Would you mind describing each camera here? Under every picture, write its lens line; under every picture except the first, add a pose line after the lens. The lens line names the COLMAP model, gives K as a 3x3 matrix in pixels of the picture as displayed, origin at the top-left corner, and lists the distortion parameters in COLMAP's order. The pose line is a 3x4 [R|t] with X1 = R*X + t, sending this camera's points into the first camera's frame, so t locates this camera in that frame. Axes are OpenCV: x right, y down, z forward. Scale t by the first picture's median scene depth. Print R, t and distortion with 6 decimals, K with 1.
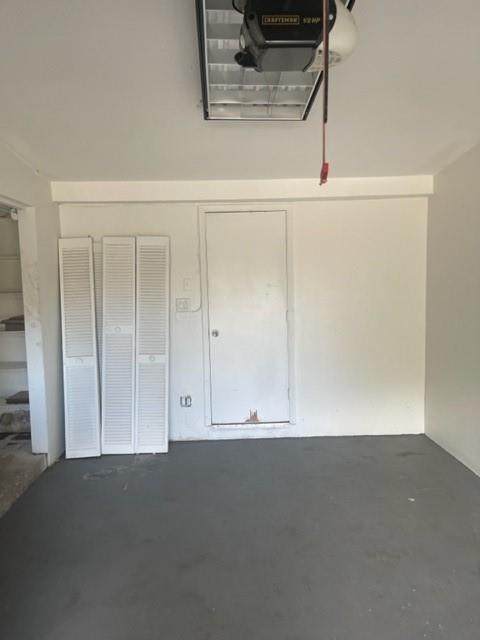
lens RADIAL K [[481.2, 0, 245.5], [0, 481.2, 313.3], [0, 0, 1]] dist [0.053043, -0.039751]
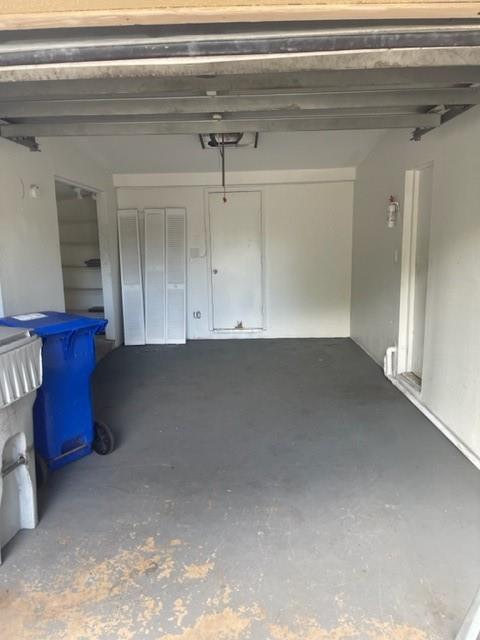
lens RADIAL K [[481.2, 0, 228.9], [0, 481.2, 318.1], [0, 0, 1]] dist [0.053043, -0.039751]
pose [[0.996475, 0.012434, -0.082970, 0.115538], [-0.005872, 0.996868, 0.078868, 0.071066], [0.083690, -0.078103, 0.993426, -0.578494]]
